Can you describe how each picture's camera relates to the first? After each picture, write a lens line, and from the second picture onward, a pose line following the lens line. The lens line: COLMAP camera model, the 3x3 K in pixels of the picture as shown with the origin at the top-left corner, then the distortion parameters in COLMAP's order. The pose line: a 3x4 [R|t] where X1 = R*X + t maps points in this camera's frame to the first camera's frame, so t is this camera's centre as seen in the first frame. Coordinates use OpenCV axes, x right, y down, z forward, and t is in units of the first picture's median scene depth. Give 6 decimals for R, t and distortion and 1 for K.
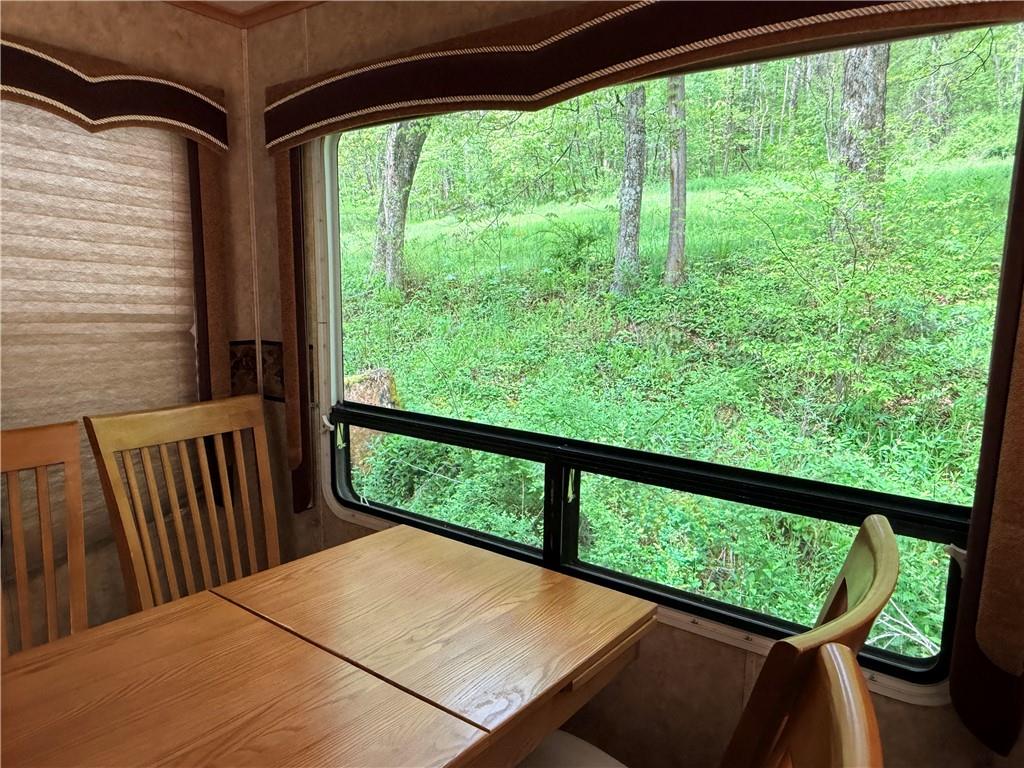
lens RADIAL K [[678.9, 0, 511.7], [0, 678.9, 388.6], [0, 0, 1]] dist [-0.001909, -0.000927]
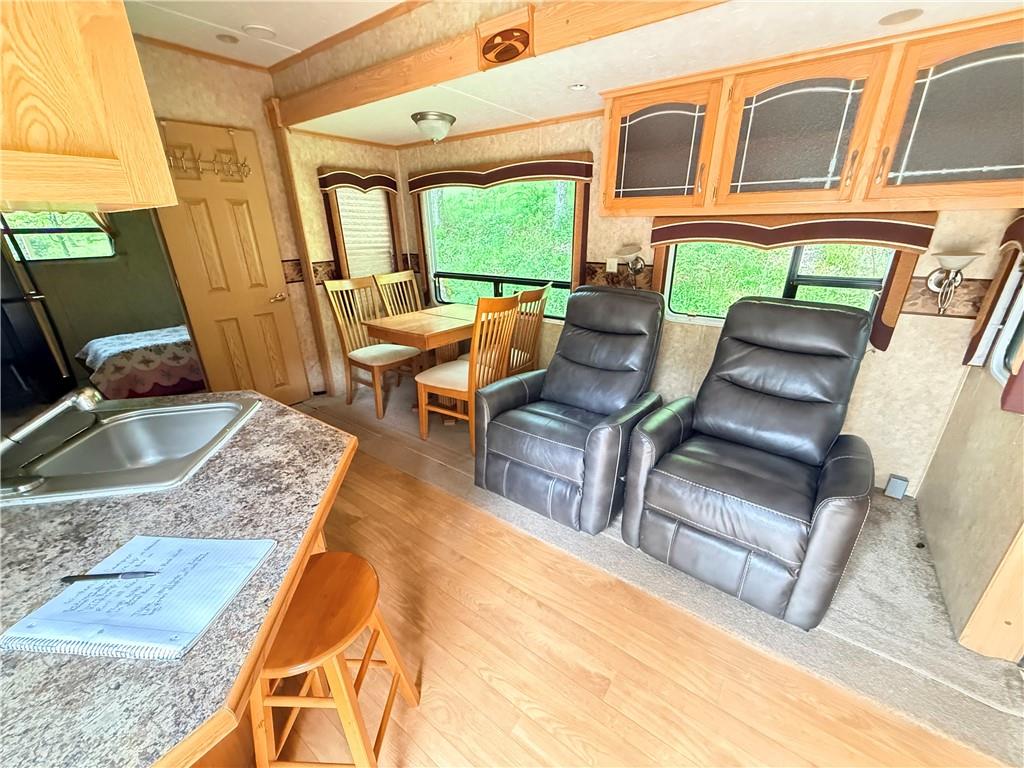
lens RADIAL K [[411.3, 0, 509.0], [0, 411.3, 382.5], [0, 0, 1]] dist [-0.000881, 0.000325]
pose [[0.999411, -0.030232, -0.016242, 0.126585], [0.033100, 0.974123, 0.223583, 0.113400], [0.009063, -0.223989, 0.974550, -1.124449]]
